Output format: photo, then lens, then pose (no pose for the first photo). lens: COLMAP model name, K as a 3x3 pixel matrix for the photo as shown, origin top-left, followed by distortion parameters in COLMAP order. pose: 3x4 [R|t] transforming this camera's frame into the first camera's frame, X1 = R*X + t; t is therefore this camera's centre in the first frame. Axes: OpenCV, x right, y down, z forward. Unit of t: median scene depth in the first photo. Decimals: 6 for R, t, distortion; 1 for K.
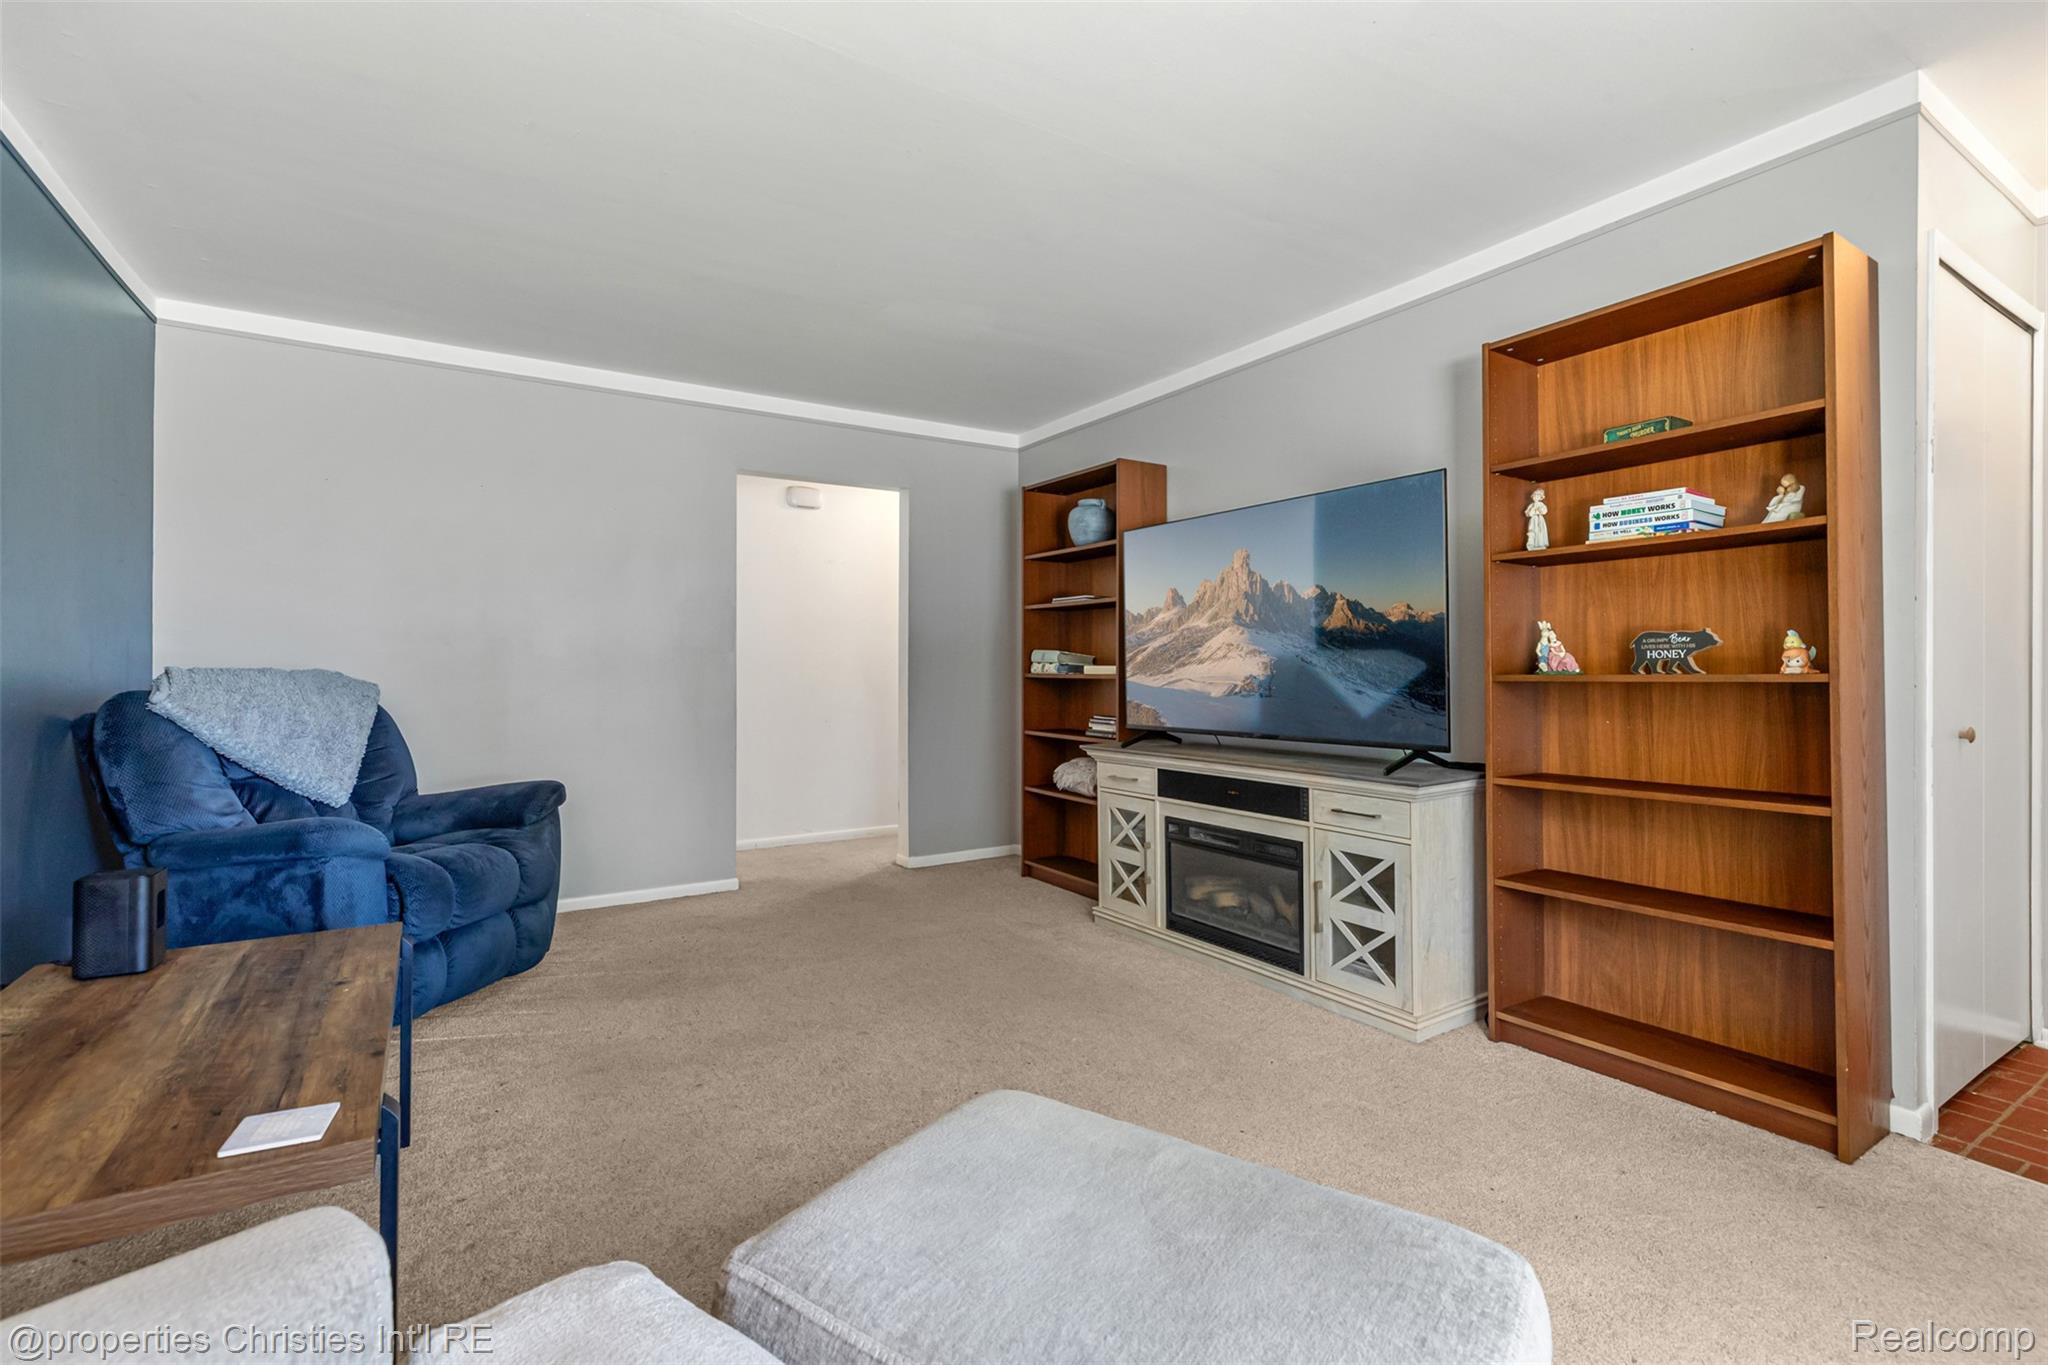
lens RADIAL K [[931.4, 0, 1019.7], [0, 931.4, 662.7], [0, 0, 1]] dist [-0.000508, 0.000115]
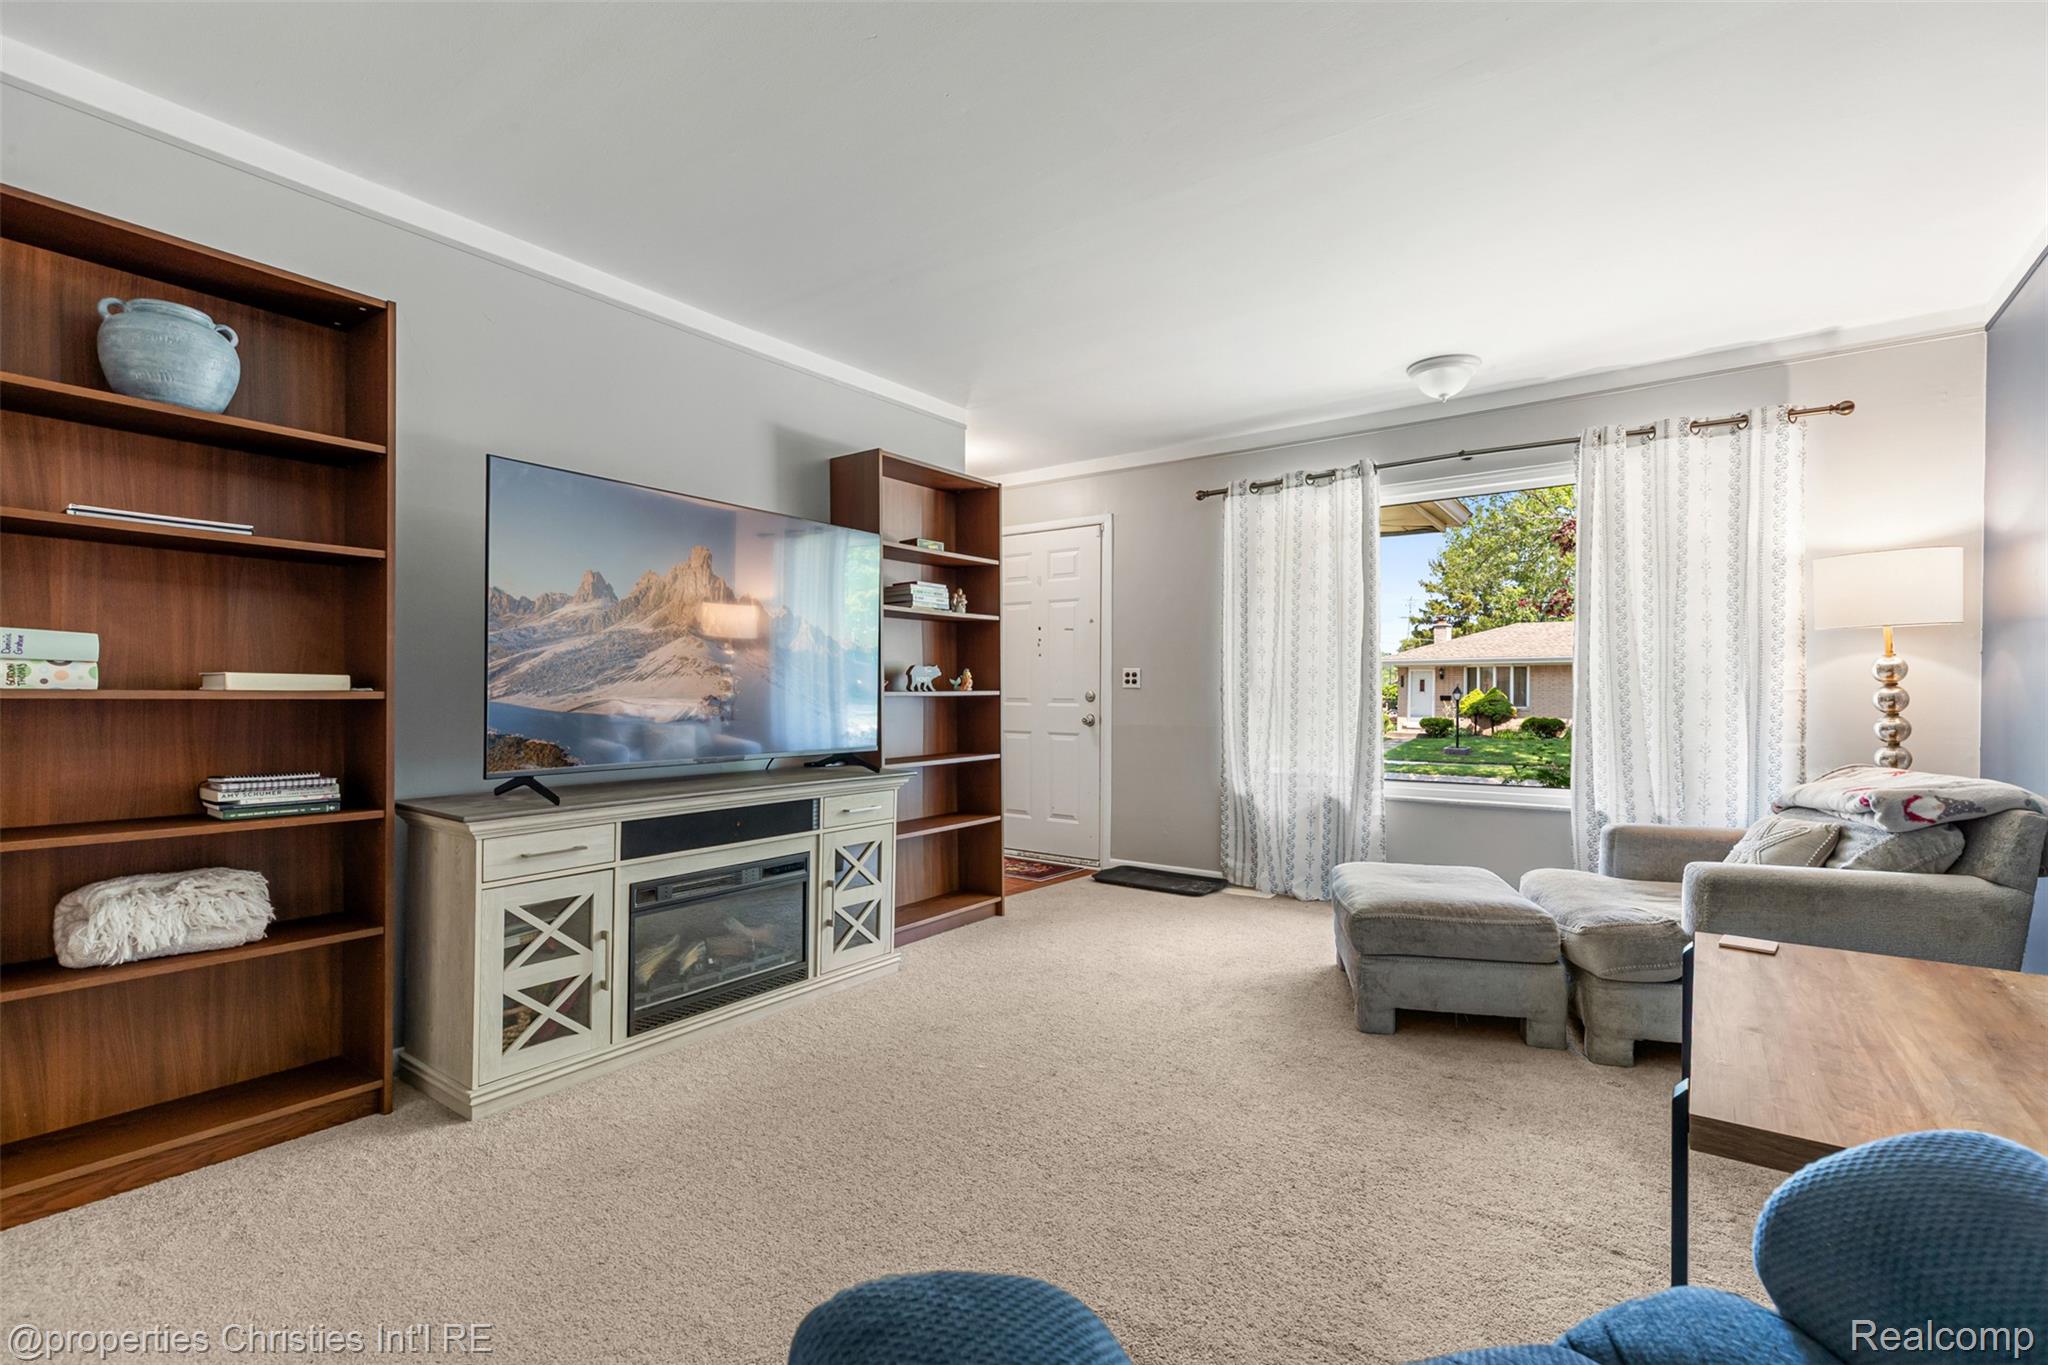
lens RADIAL K [[931.4, 0, 1024.1], [0, 931.4, 689.0], [0, 0, 1]] dist [-0.000508, 0.000115]
pose [[-0.365298, 0.000350, 0.930890, -0.717728], [-0.013891, 0.999887, -0.005827, 0.010890], [-0.930787, -0.015060, -0.365252, 1.093214]]
